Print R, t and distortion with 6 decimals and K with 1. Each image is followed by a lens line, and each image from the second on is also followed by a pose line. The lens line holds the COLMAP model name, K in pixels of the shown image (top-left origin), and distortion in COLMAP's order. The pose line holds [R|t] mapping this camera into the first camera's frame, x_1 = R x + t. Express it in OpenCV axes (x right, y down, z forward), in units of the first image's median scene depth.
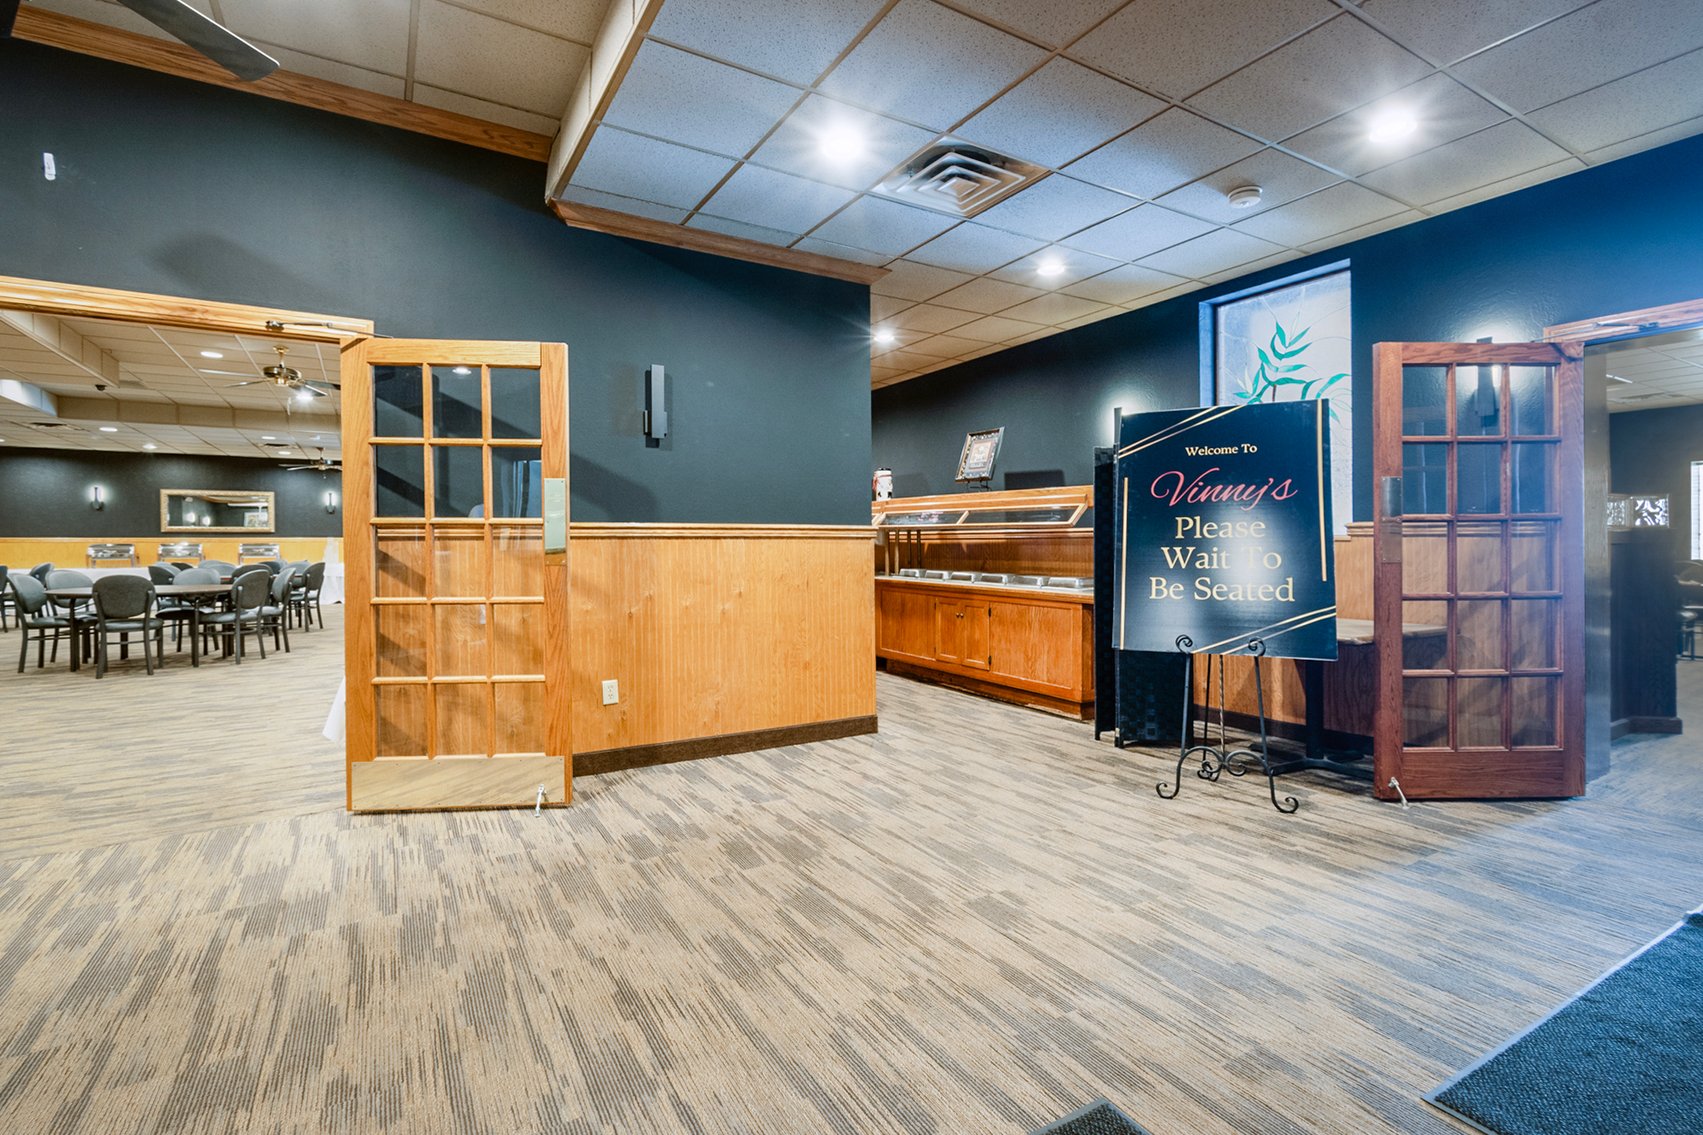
lens RADIAL K [[781.6, 0, 845.5], [0, 781.6, 547.0], [0, 0, 1]] dist [0.016500, -0.006373]
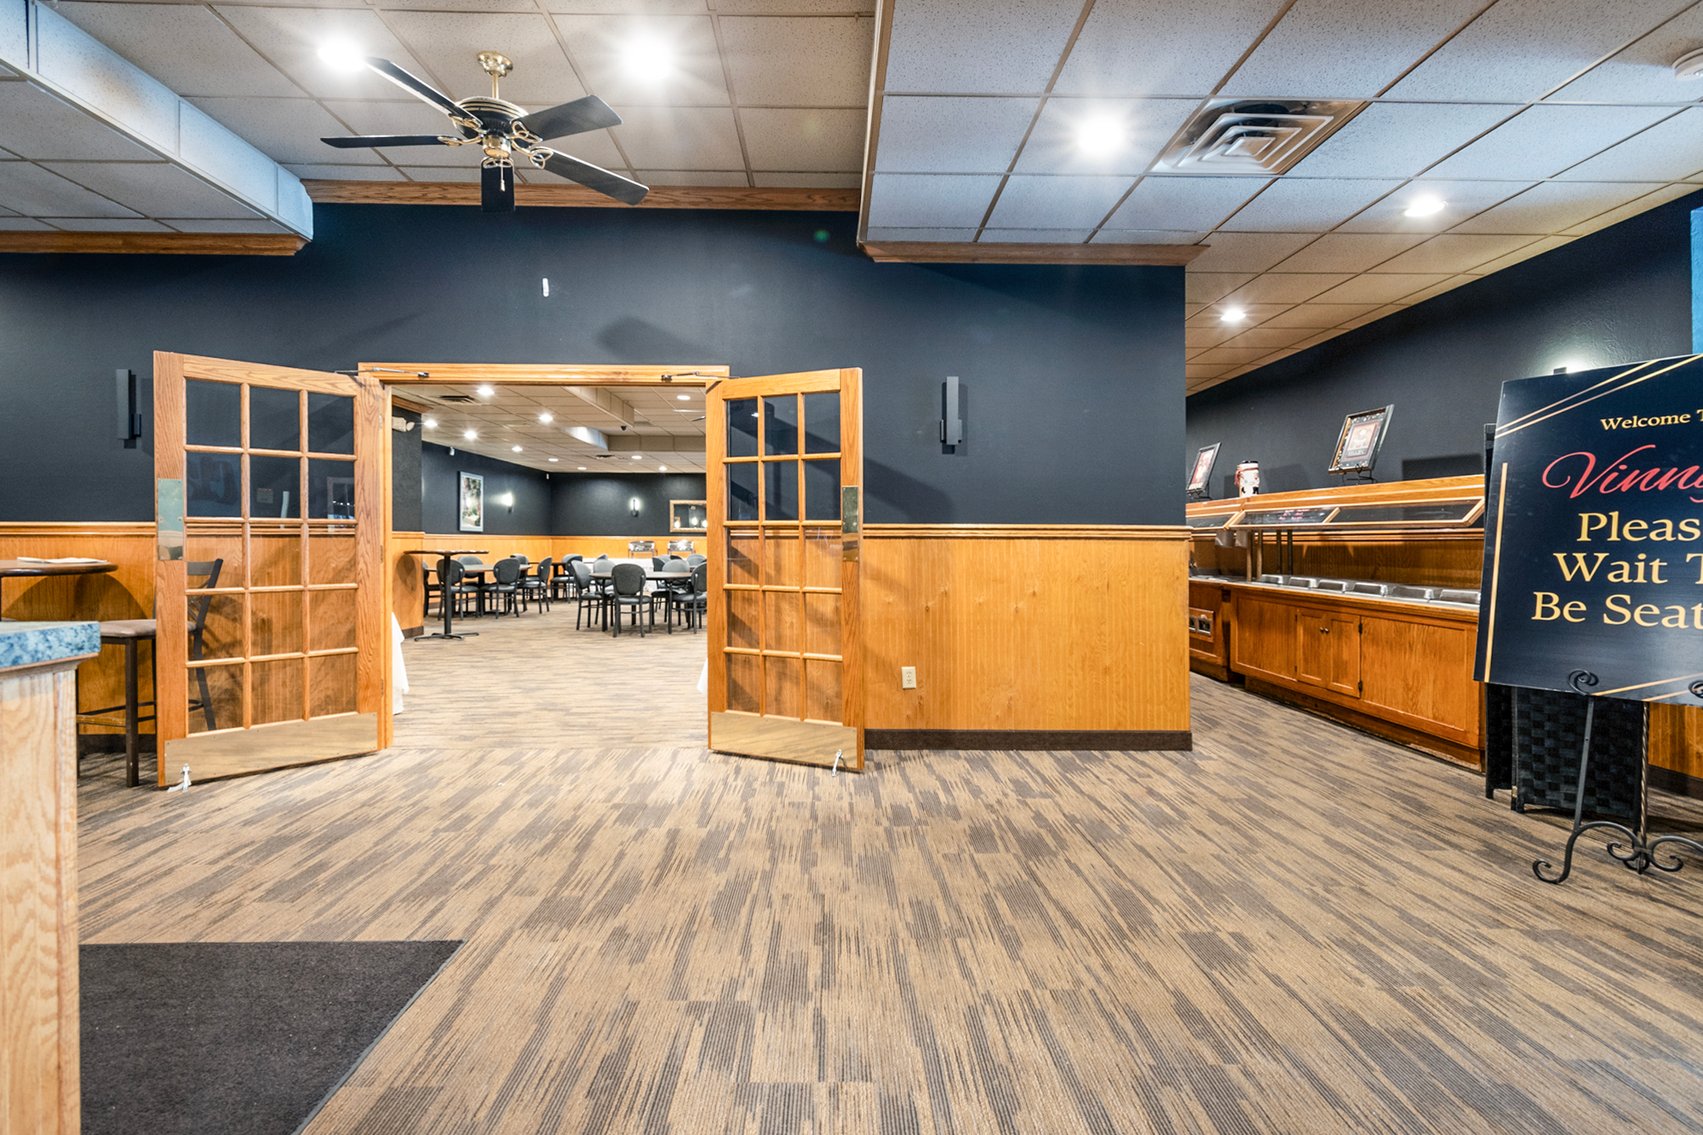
lens RADIAL K [[781.6, 0, 845.5], [0, 781.6, 547.0], [0, 0, 1]] dist [0.016500, -0.006373]
pose [[0.869315, 0.009649, -0.494165, 0.184434], [-0.009829, 0.999949, 0.002235, -0.000243], [0.494161, 0.002914, 0.869365, -0.003994]]
